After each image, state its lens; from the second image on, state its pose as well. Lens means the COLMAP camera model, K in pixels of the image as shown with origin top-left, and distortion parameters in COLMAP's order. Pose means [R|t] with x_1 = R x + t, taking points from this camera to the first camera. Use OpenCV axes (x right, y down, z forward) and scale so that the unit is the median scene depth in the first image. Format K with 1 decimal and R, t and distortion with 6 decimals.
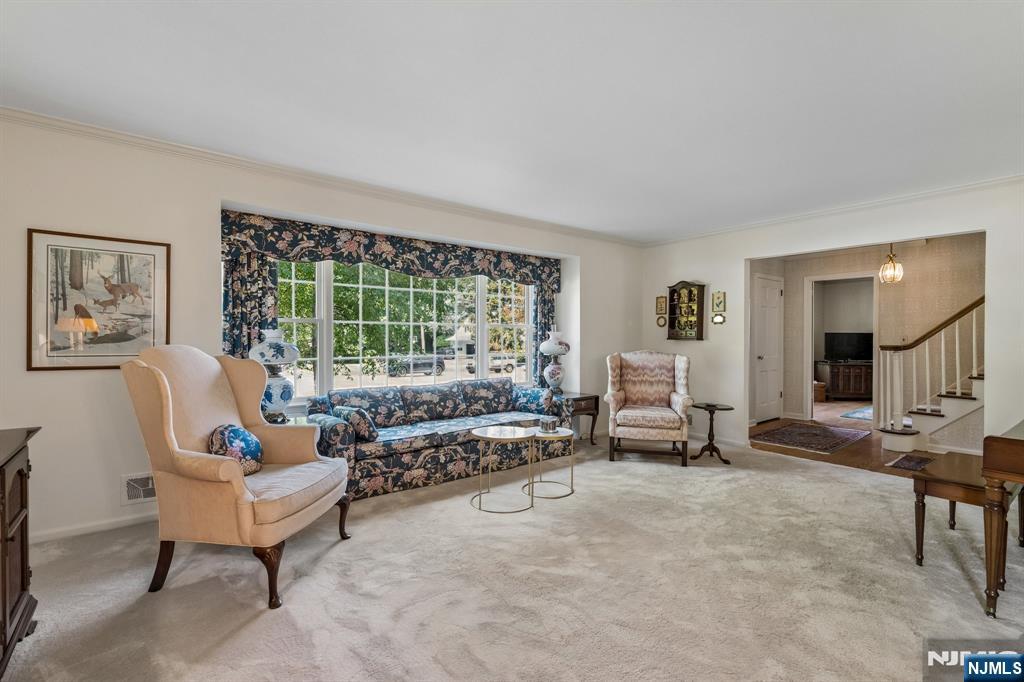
lens RADIAL K [[469.1, 0, 512.0], [0, 469.1, 341.0], [0, 0, 1]] dist [-0.000556, 0.000121]
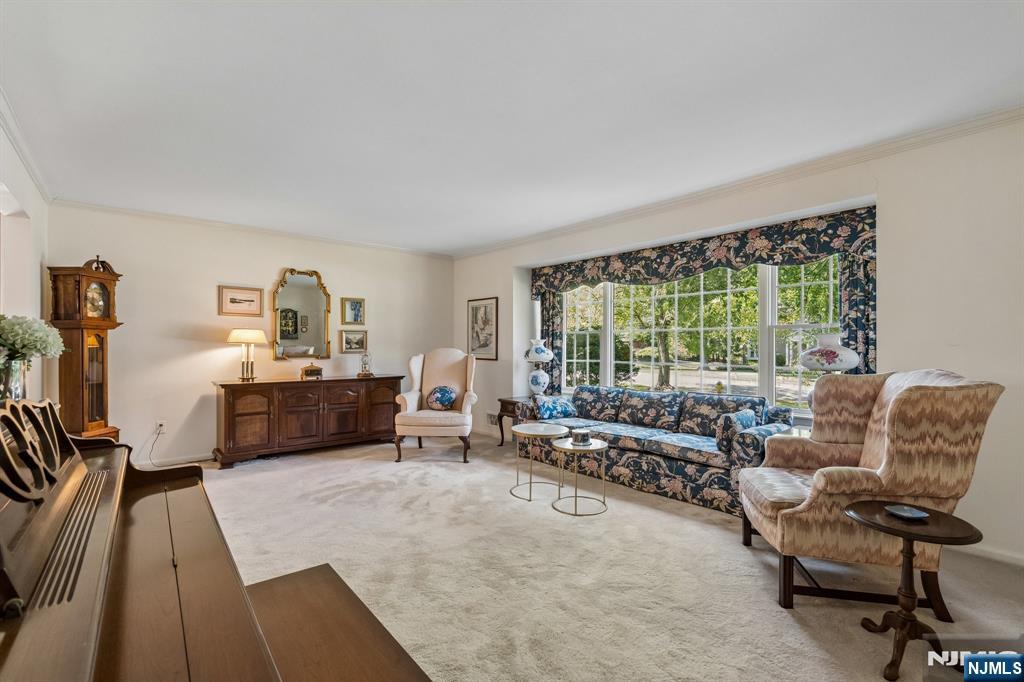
lens RADIAL K [[469.1, 0, 512.0], [0, 469.1, 341.0], [0, 0, 1]] dist [-0.000556, 0.000121]
pose [[0.028828, -0.013669, -0.999491, 0.839297], [-0.006679, 0.999882, -0.013867, 0.002323], [0.999562, 0.007075, 0.028734, 0.695335]]
